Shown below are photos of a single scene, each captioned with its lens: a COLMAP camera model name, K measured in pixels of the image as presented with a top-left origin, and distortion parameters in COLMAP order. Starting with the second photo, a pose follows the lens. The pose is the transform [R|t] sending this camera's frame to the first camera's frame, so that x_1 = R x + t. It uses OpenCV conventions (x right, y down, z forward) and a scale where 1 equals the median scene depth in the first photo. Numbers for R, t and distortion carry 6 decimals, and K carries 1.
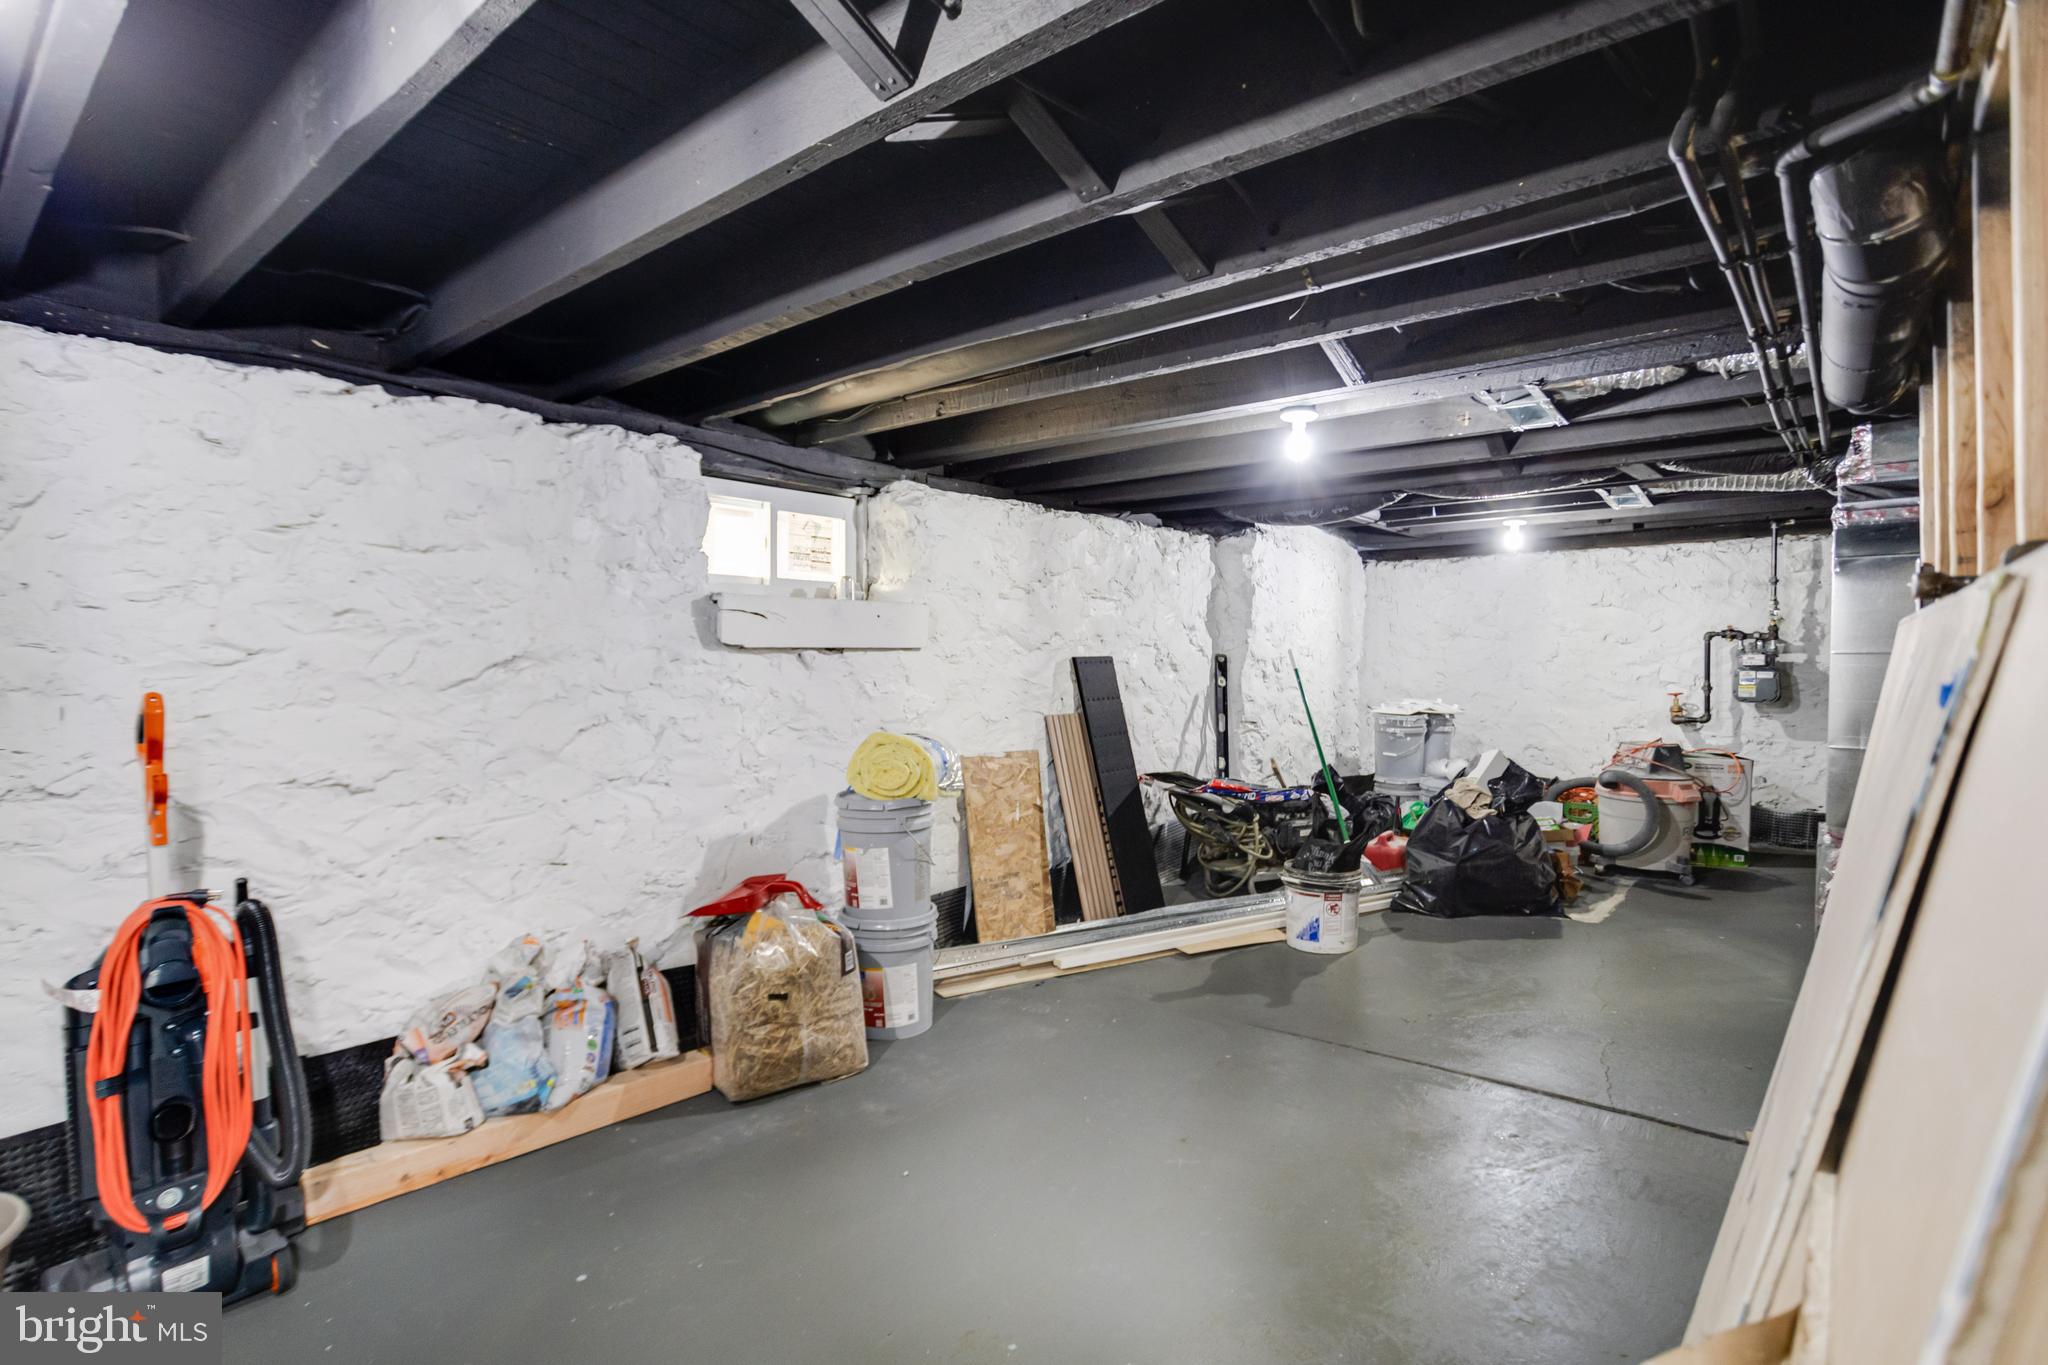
lens RADIAL K [[997.5, 0, 1000.1], [0, 997.5, 665.2], [0, 0, 1]] dist [-0.051306, 0.032262]
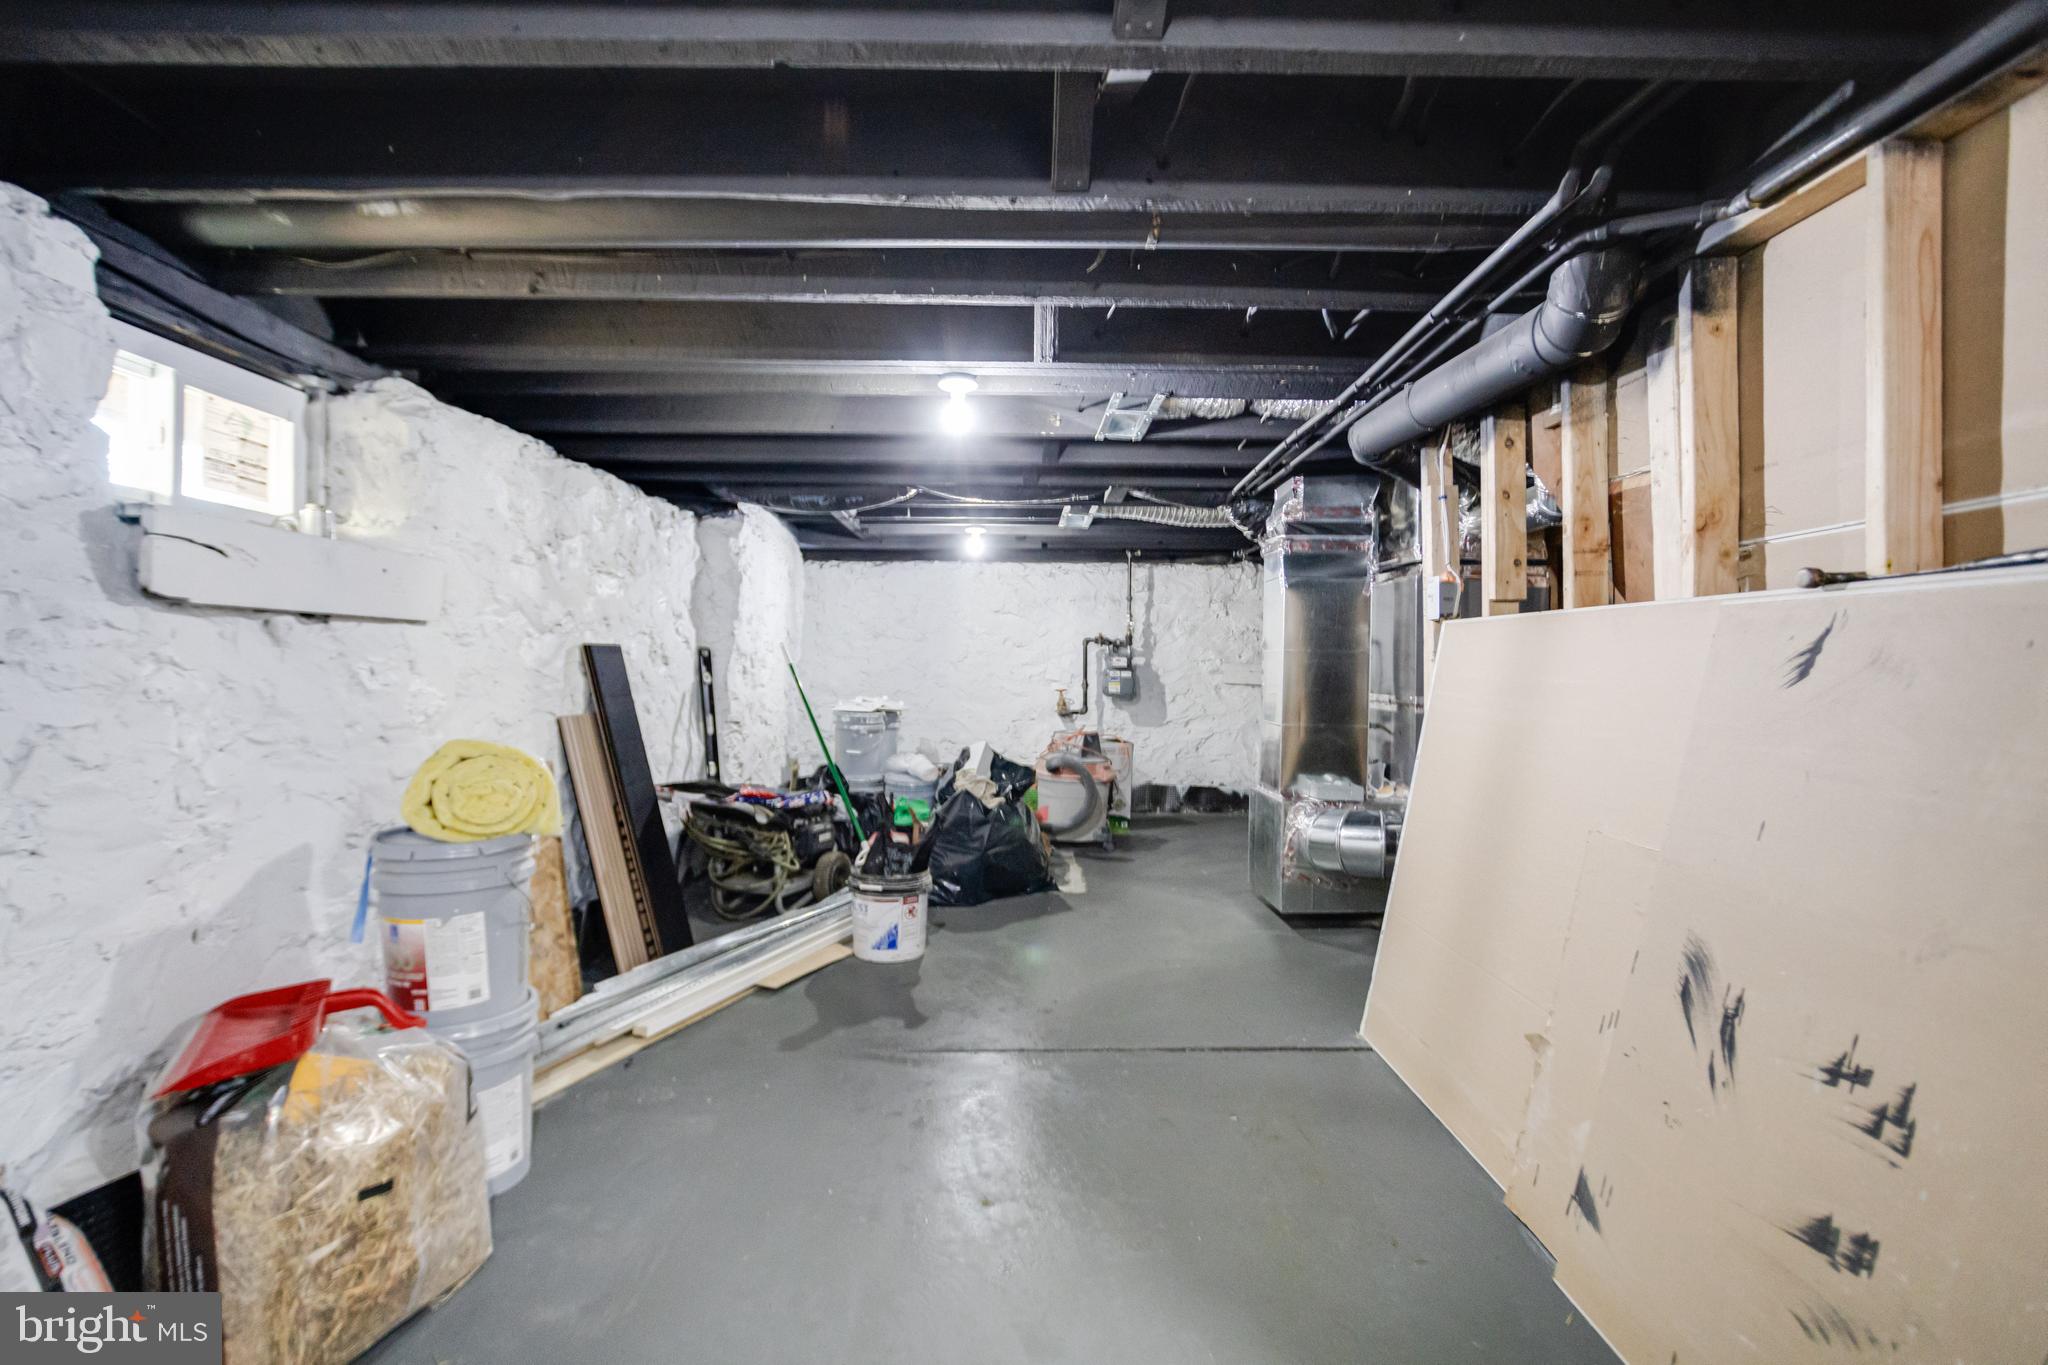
lens RADIAL K [[997.5, 0, 1000.1], [0, 997.5, 665.2], [0, 0, 1]] dist [-0.051306, 0.032262]
pose [[0.761878, 0.012291, 0.647604, -0.213660], [-0.008340, 0.999923, -0.009167, 0.015847], [-0.647667, 0.001583, 0.761922, 0.207202]]
